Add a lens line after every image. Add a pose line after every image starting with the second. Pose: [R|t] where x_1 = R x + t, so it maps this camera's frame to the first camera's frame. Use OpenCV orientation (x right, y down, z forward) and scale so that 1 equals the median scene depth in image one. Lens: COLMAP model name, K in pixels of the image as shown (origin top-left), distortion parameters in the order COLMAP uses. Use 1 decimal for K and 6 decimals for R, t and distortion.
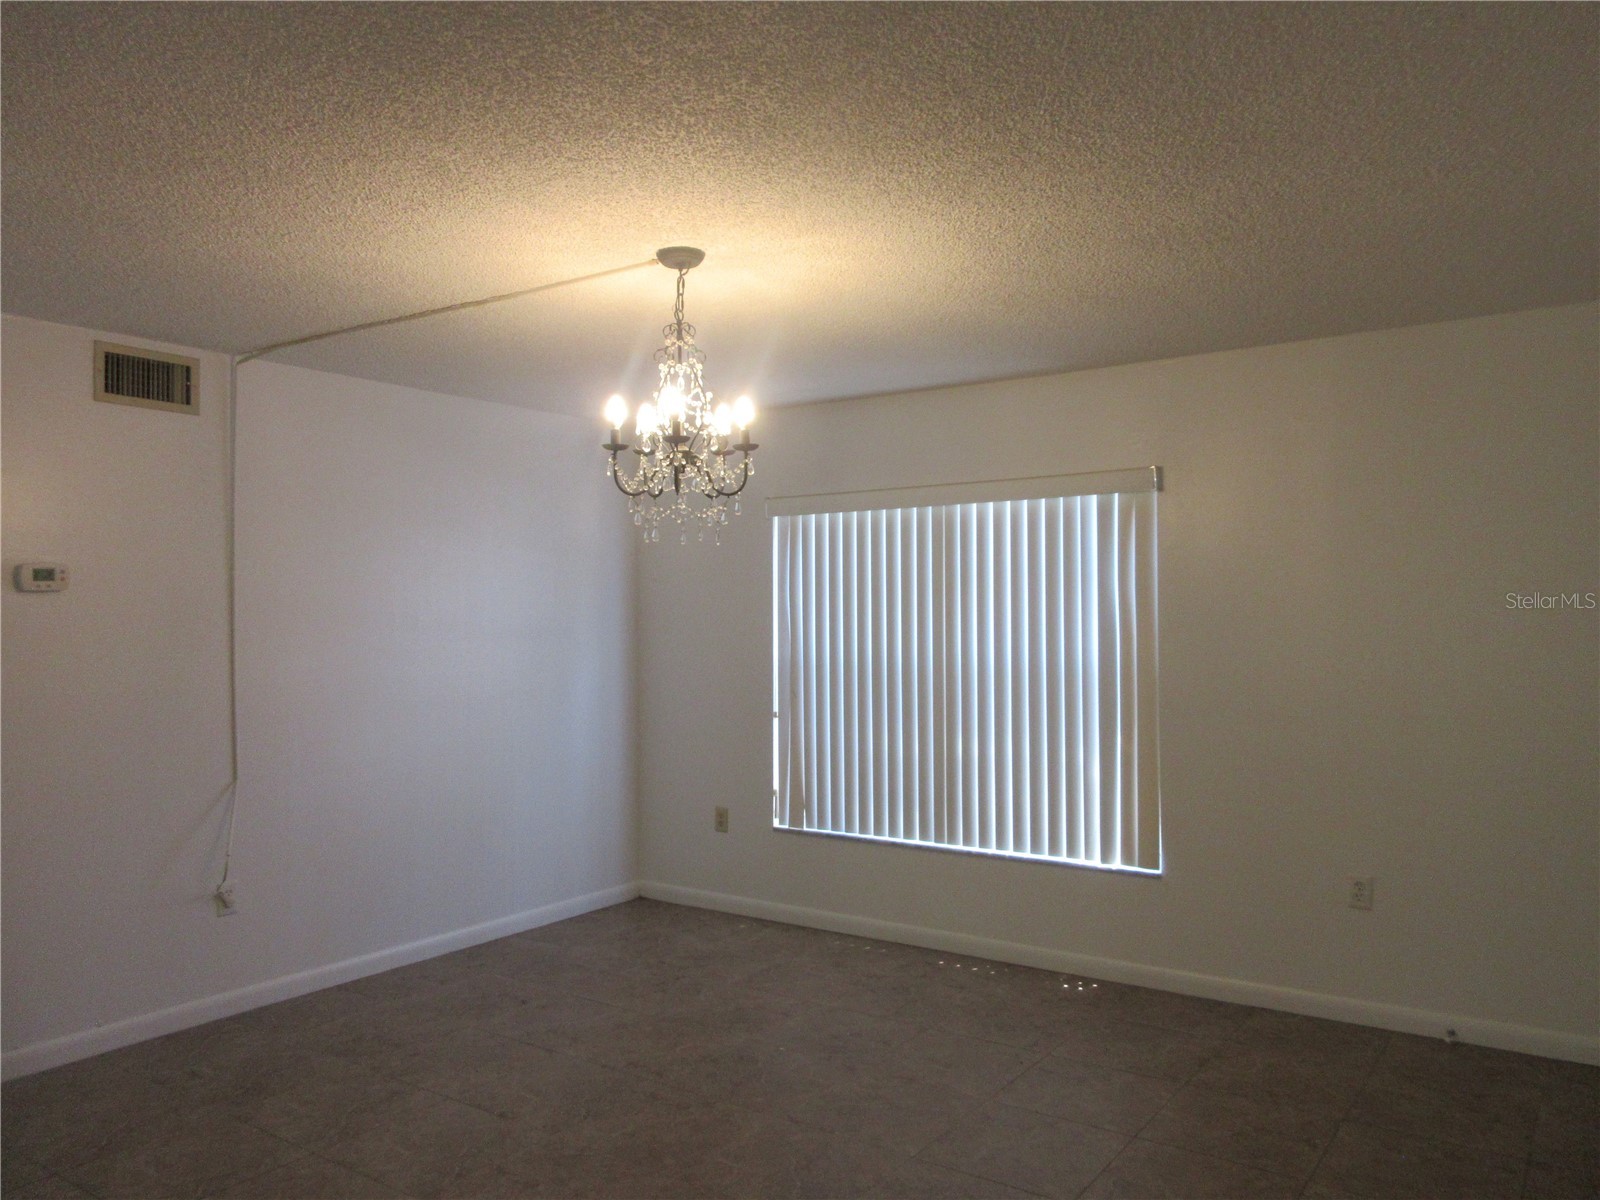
lens RADIAL K [[1178.2, 0, 806.0], [0, 1178.2, 609.3], [0, 0, 1]] dist [-0.008133, -0.004204]
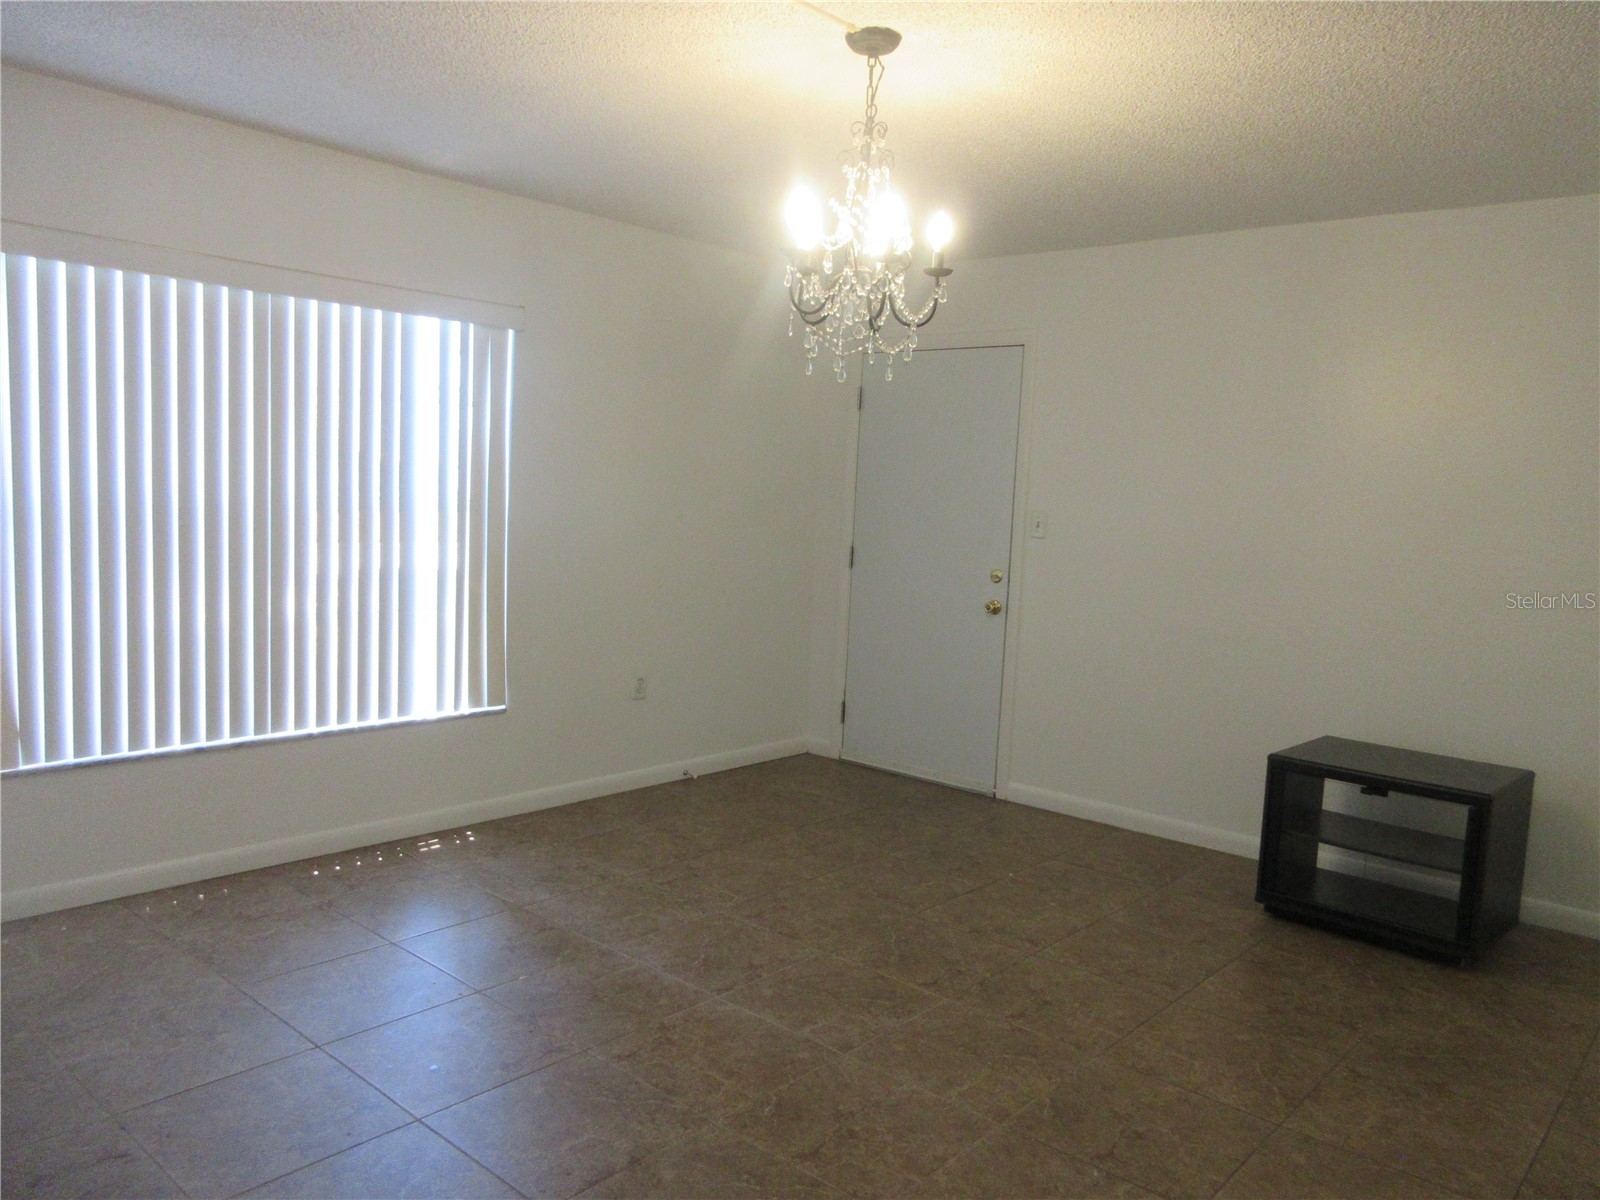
lens RADIAL K [[1178.2, 0, 806.0], [0, 1178.2, 609.3], [0, 0, 1]] dist [-0.008133, -0.004204]
pose [[0.101529, -0.091900, 0.990579, -0.648924], [-0.056307, 0.993597, 0.097952, 0.021623], [-0.993238, -0.065721, 0.095704, 0.608565]]
